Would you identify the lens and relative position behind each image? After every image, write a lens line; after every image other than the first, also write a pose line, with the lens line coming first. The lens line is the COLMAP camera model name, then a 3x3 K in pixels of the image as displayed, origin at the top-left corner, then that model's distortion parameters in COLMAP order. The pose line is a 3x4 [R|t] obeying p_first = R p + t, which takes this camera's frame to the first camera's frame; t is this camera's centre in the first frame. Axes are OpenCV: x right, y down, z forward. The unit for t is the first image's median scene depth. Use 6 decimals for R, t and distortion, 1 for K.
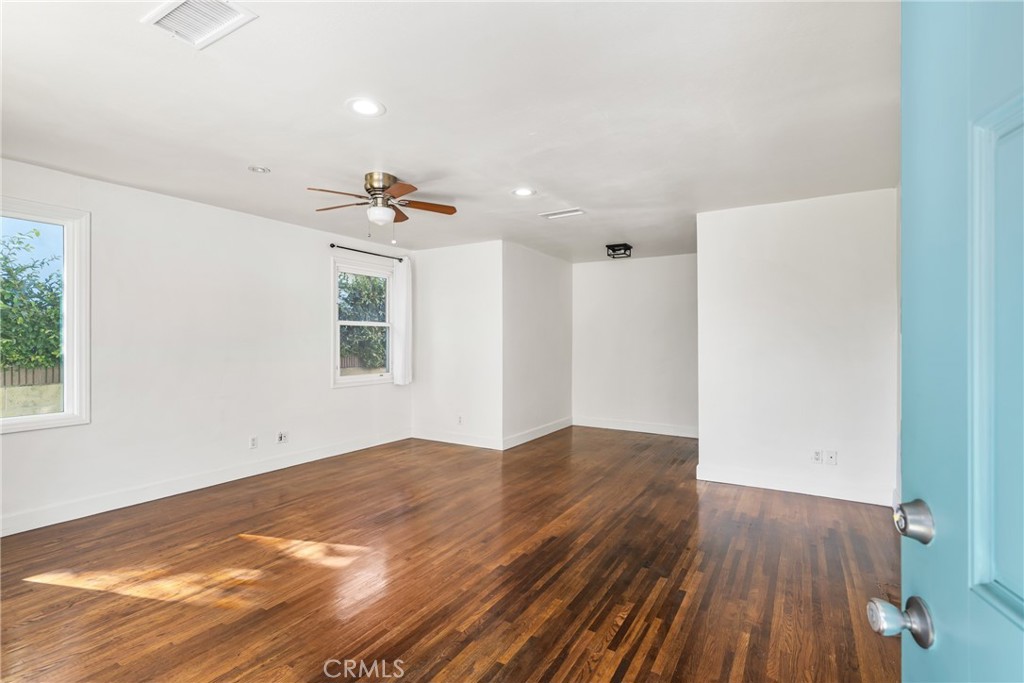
lens RADIAL K [[471.3, 0, 513.8], [0, 471.3, 341.3], [0, 0, 1]] dist [-0.001145, -0.000055]
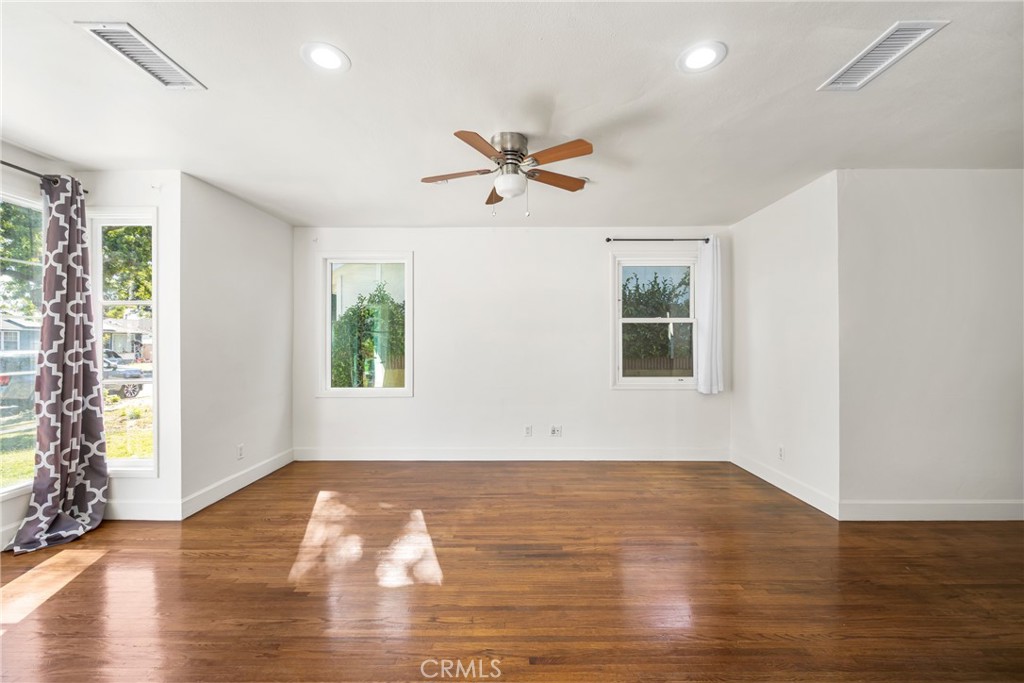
lens RADIAL K [[405.7, 0, 512.9], [0, 405.7, 342.6], [0, 0, 1]] dist [-0.000766, 0.000100]
pose [[0.520025, -0.005116, -0.854136, 0.321889], [0.001699, 0.999986, -0.004955, 0.013309], [0.854149, 0.001126, 0.520027, 0.605987]]
